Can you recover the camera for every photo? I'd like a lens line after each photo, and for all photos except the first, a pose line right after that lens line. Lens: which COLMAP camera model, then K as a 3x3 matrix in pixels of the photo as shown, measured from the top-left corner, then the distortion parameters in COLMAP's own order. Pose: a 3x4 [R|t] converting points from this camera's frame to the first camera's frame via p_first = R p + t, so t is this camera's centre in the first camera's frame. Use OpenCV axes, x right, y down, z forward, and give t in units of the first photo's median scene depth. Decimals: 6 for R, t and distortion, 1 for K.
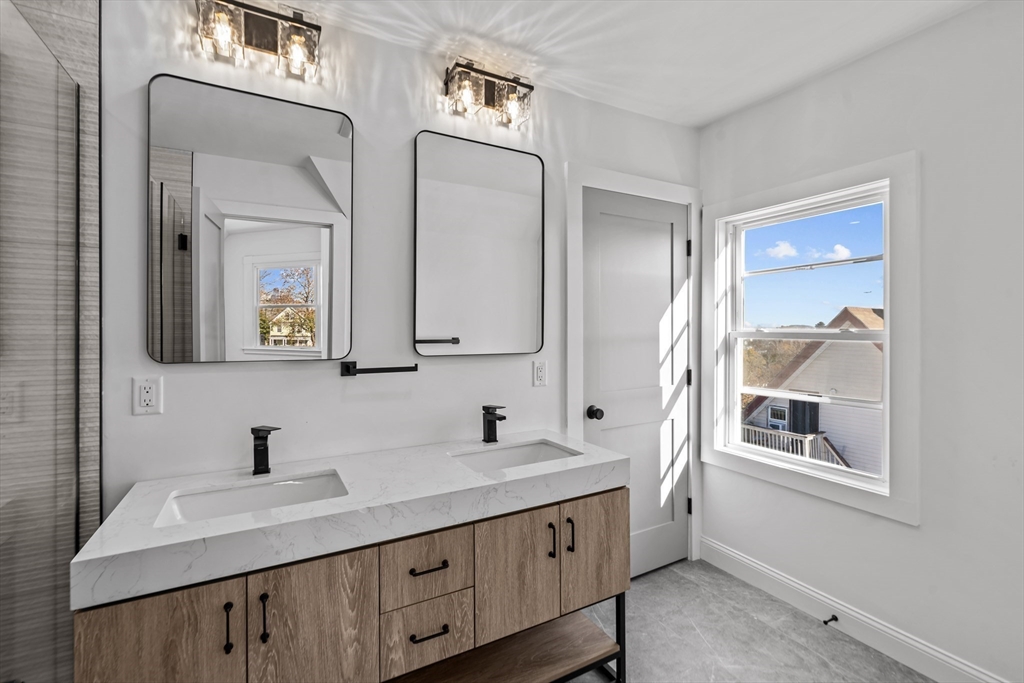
lens RADIAL K [[468.7, 0, 533.9], [0, 468.7, 322.7], [0, 0, 1]] dist [0.000564, -0.000097]
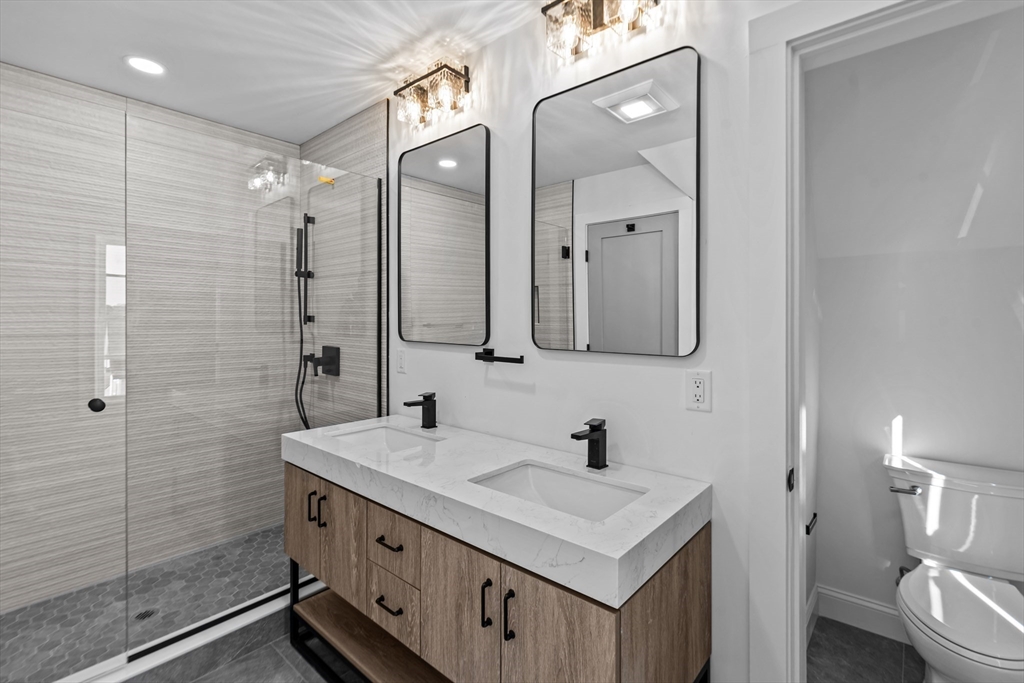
lens RADIAL K [[473.6, 0, 514.8], [0, 473.6, 321.9], [0, 0, 1]] dist [-0.000196, 0.000666]
pose [[0.317842, 0.003569, -0.948137, 0.682887], [0.000663, 0.999992, 0.003986, 0.016662], [0.948144, -0.001896, 0.317837, 0.723962]]
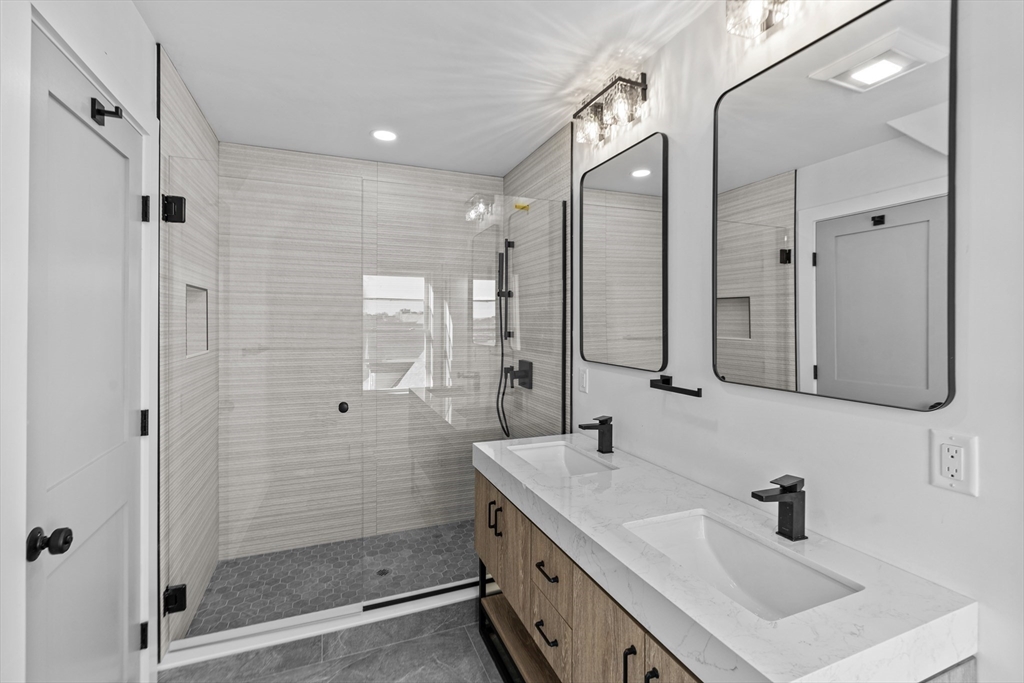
lens RADIAL K [[461.5, 0, 510.4], [0, 461.5, 325.1], [0, 0, 1]] dist [-0.004021, 0.000510]
pose [[-0.148380, 0.002942, -0.988926, 0.639355], [0.001165, 0.999995, 0.002800, -0.028322], [0.988930, -0.000737, -0.148383, 0.835362]]
